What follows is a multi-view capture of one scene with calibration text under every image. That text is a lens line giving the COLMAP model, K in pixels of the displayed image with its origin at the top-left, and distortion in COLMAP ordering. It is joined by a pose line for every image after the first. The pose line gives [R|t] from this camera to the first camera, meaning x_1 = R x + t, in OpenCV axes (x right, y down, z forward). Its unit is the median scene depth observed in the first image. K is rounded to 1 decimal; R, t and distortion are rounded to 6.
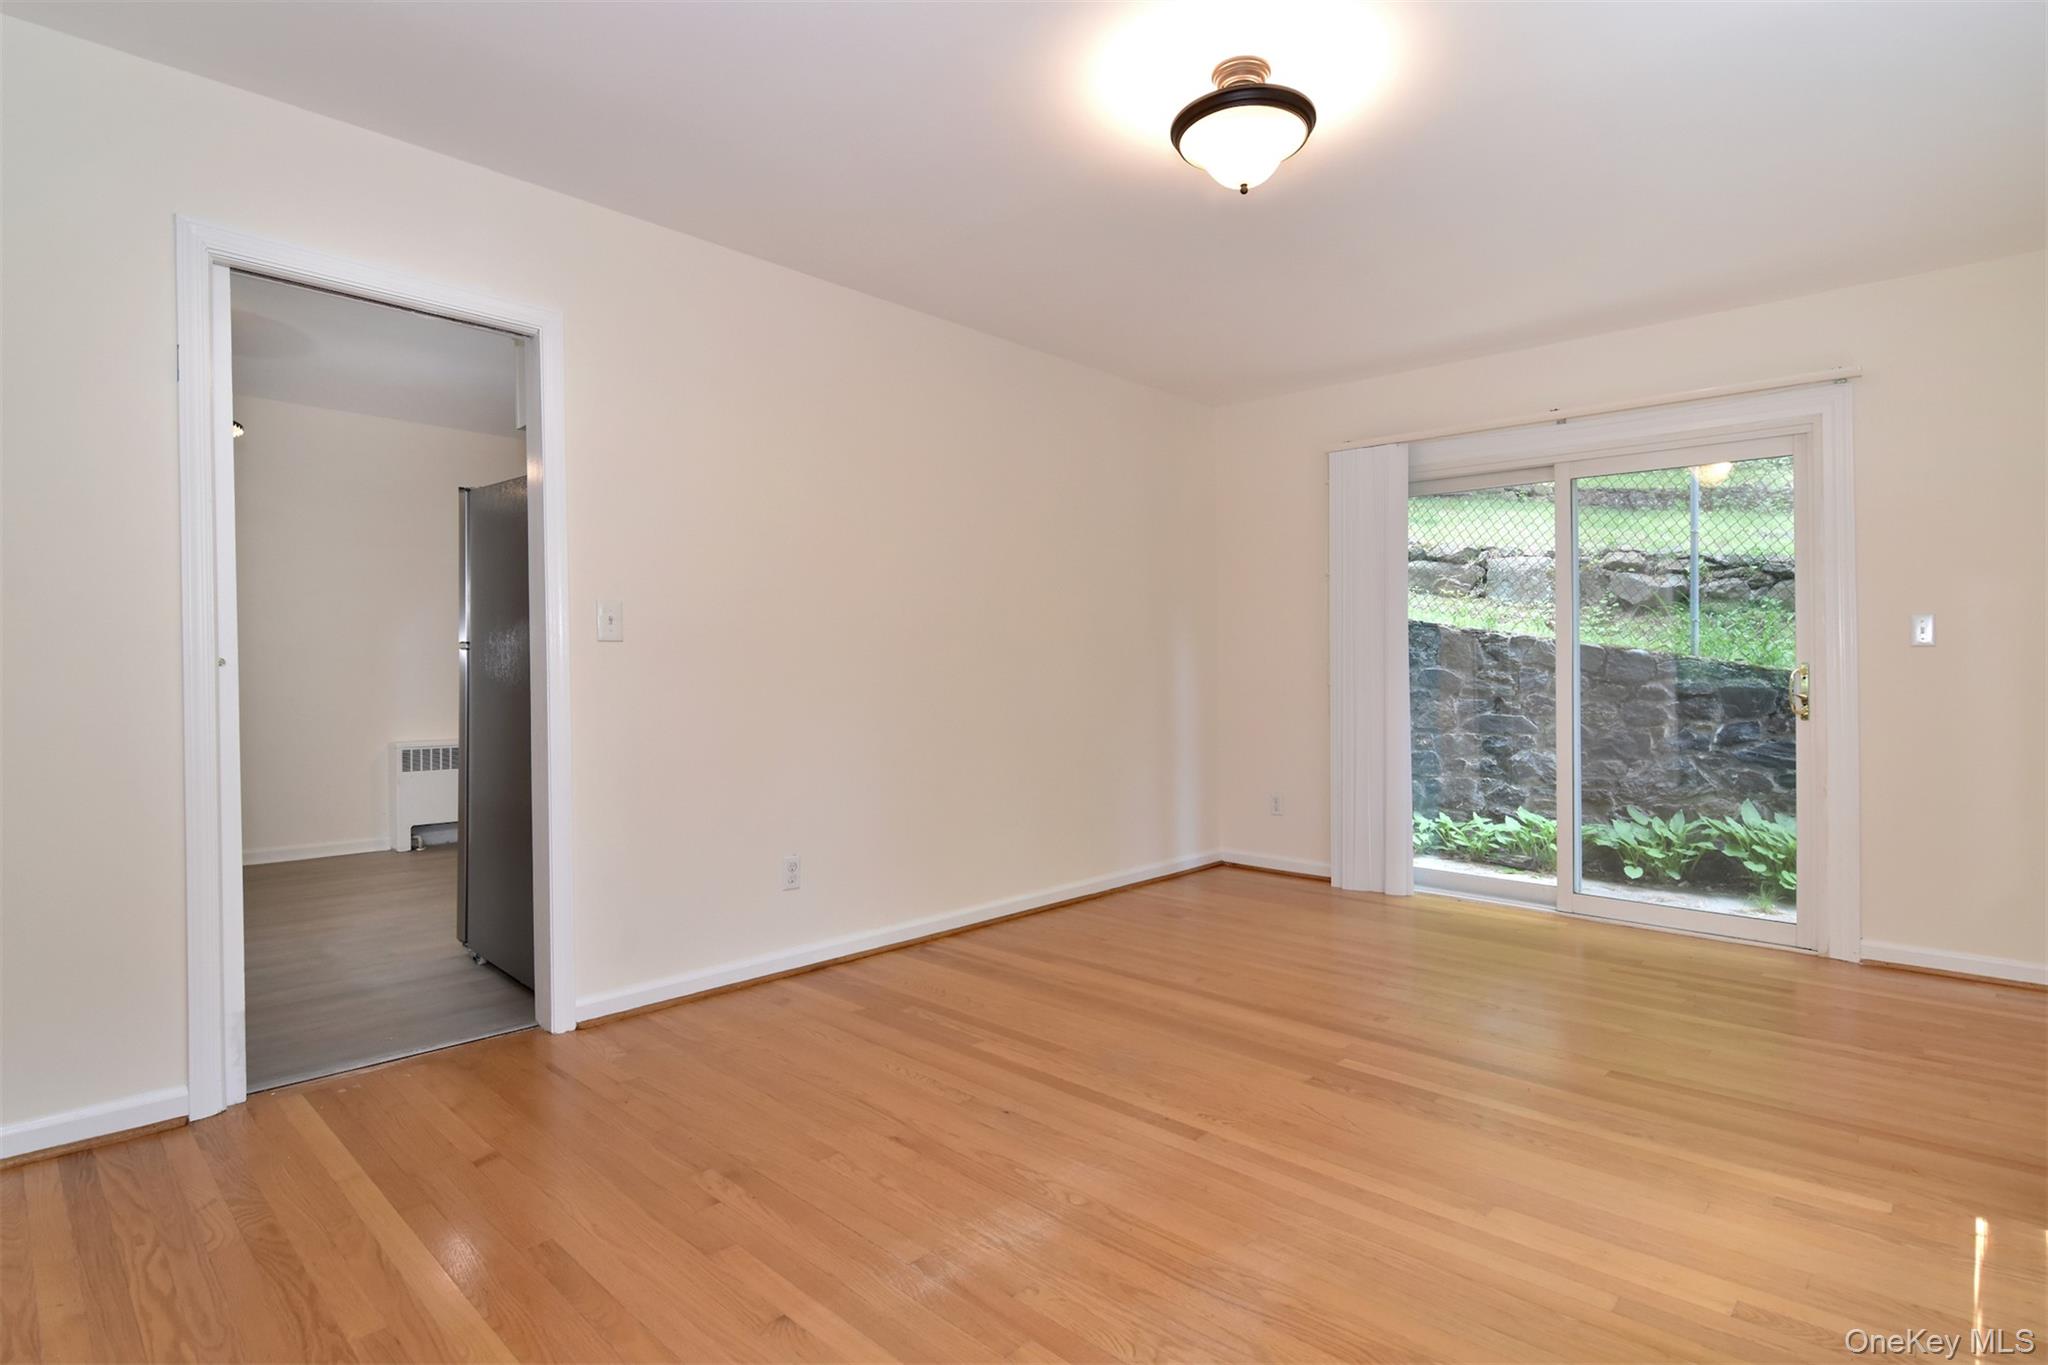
lens RADIAL K [[1037.8, 0, 1021.3], [0, 1037.8, 687.0], [0, 0, 1]] dist [0.003138, -0.019462]
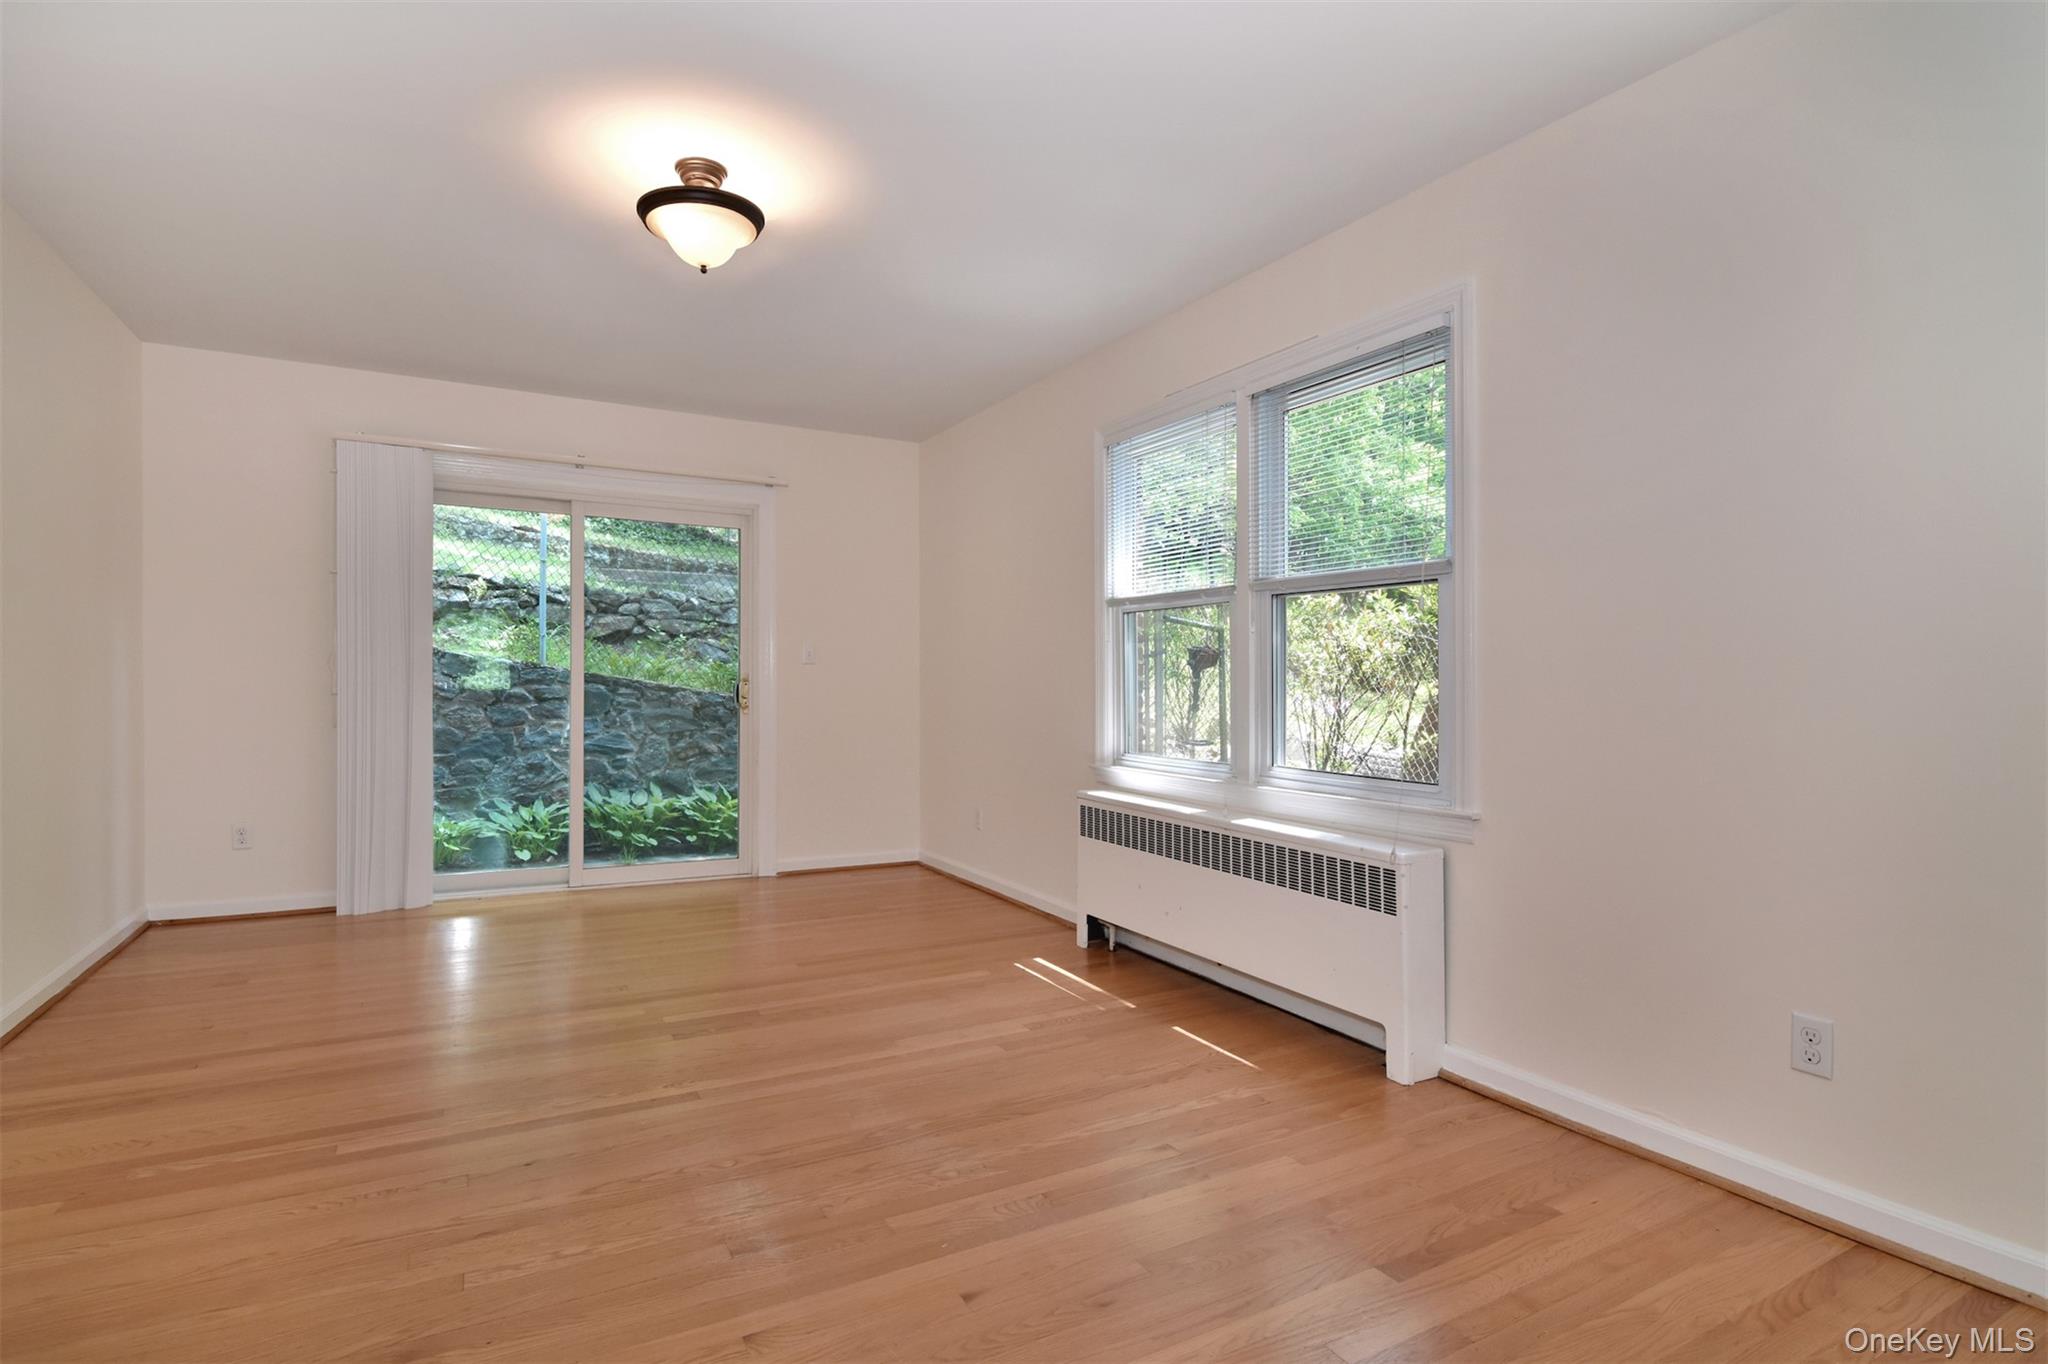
lens RADIAL K [[1037.8, 0, 1021.3], [0, 1037.8, 686.5], [0, 0, 1]] dist [0.003138, -0.019462]
pose [[0.291821, -0.005520, 0.956457, -0.356502], [0.007667, 0.999965, 0.003432, -0.006486], [-0.956442, 0.006331, 0.291853, 0.145808]]
